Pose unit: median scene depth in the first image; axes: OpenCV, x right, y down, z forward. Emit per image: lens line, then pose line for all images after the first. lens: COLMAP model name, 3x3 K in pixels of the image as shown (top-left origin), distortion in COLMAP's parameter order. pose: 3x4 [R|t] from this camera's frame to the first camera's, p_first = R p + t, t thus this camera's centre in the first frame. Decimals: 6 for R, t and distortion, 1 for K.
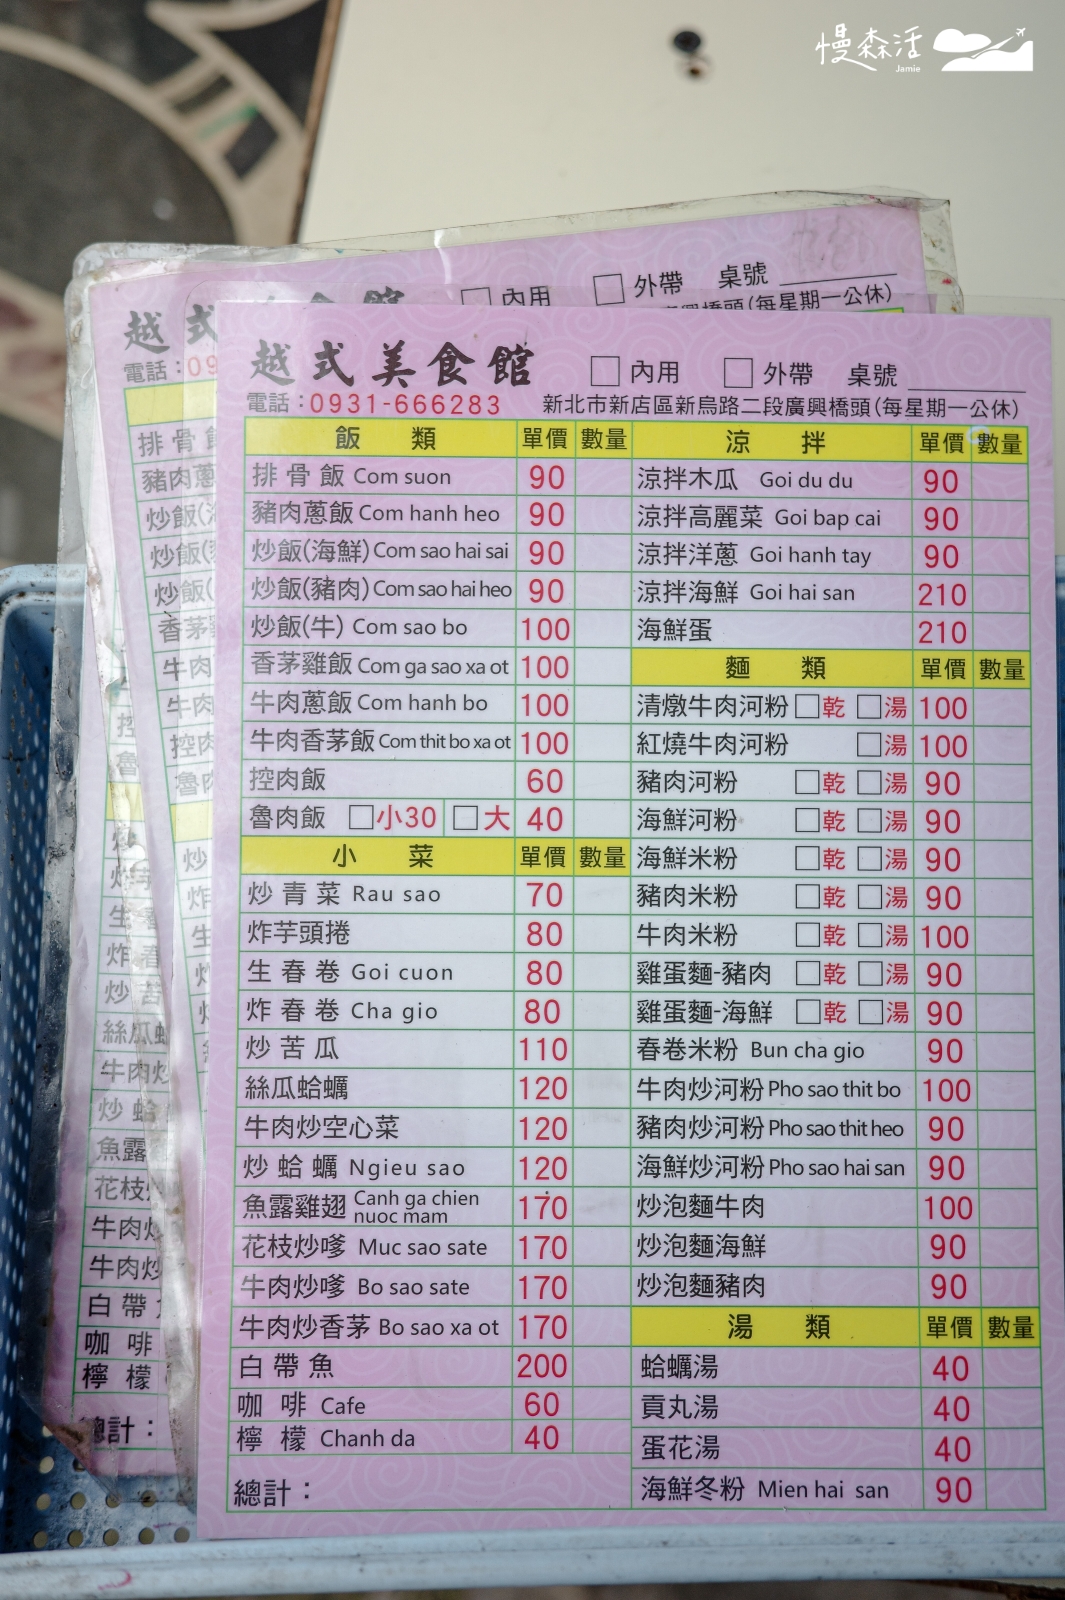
lens RADIAL K [[1947.1, 0, 529.2], [0, 1947.1, 793.8], [0, 0, 1]] dist [0.028583, 0.000000]
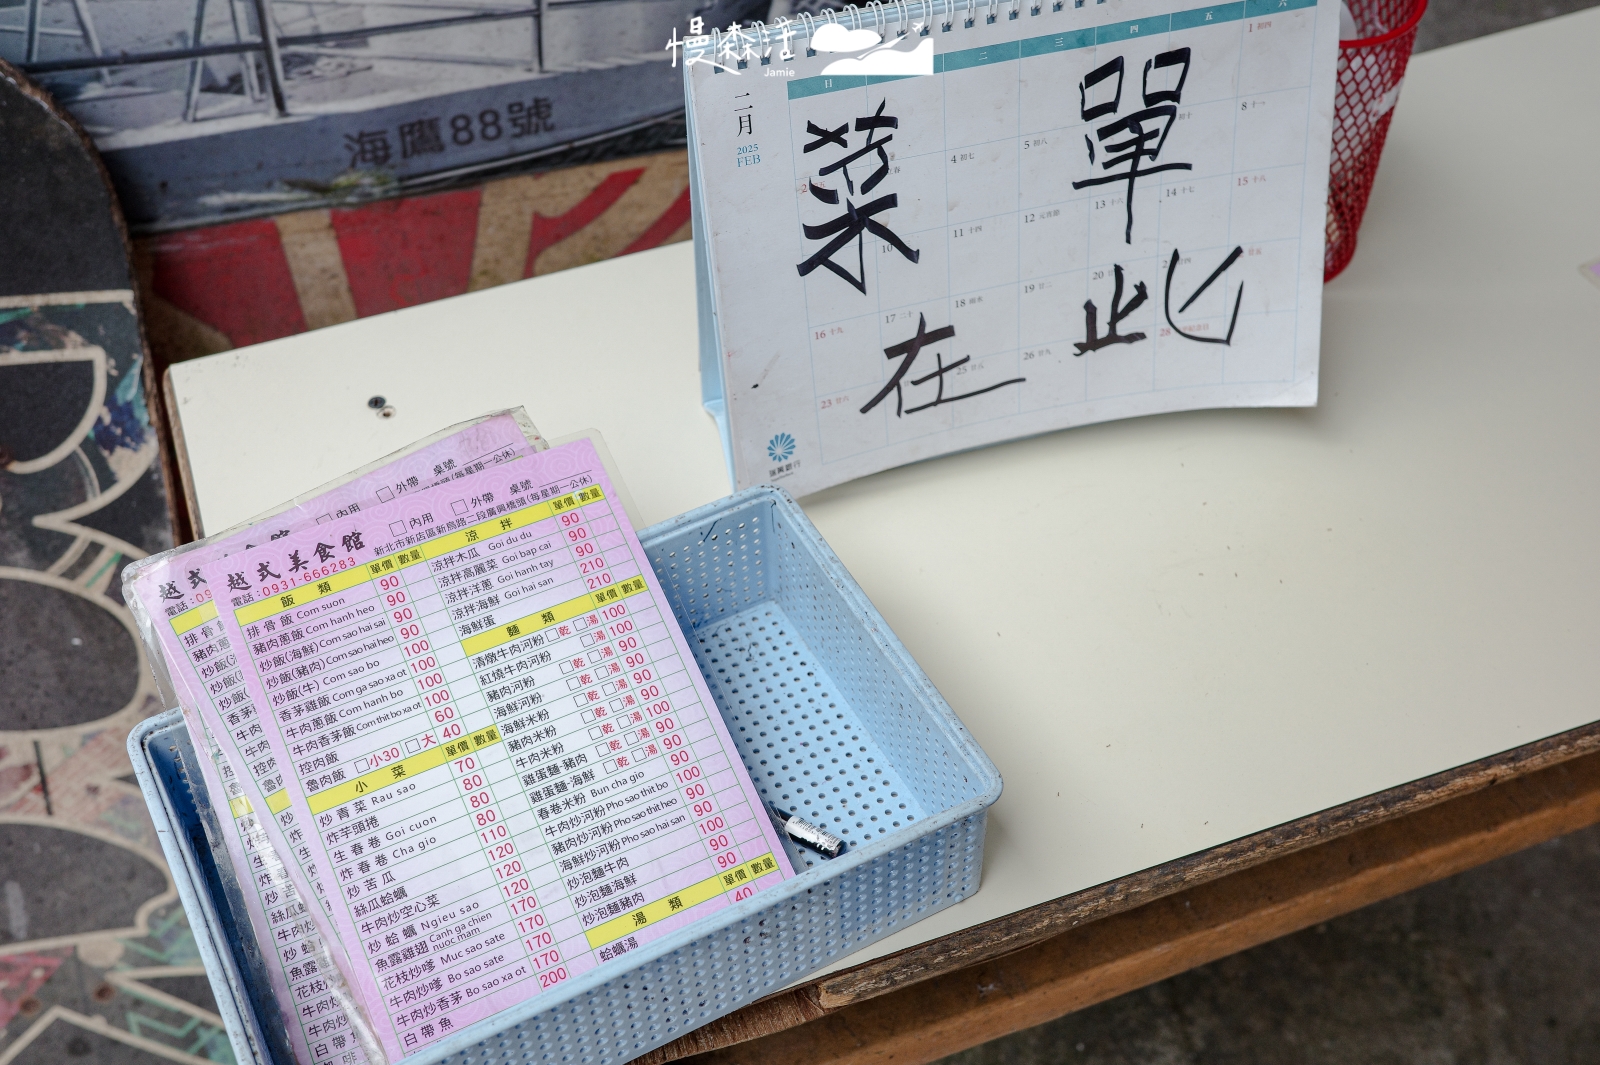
lens RADIAL K [[1771.8, 0, 800.1], [0, 1771.8, 534.4], [0, 0, 1]] dist [0.043841, 0.000000]
pose [[0.890981, -0.350994, 0.288021, -0.126911], [0.423997, 0.870110, -0.251266, 0.447122], [-0.162417, 0.345994, 0.924072, -0.815203]]
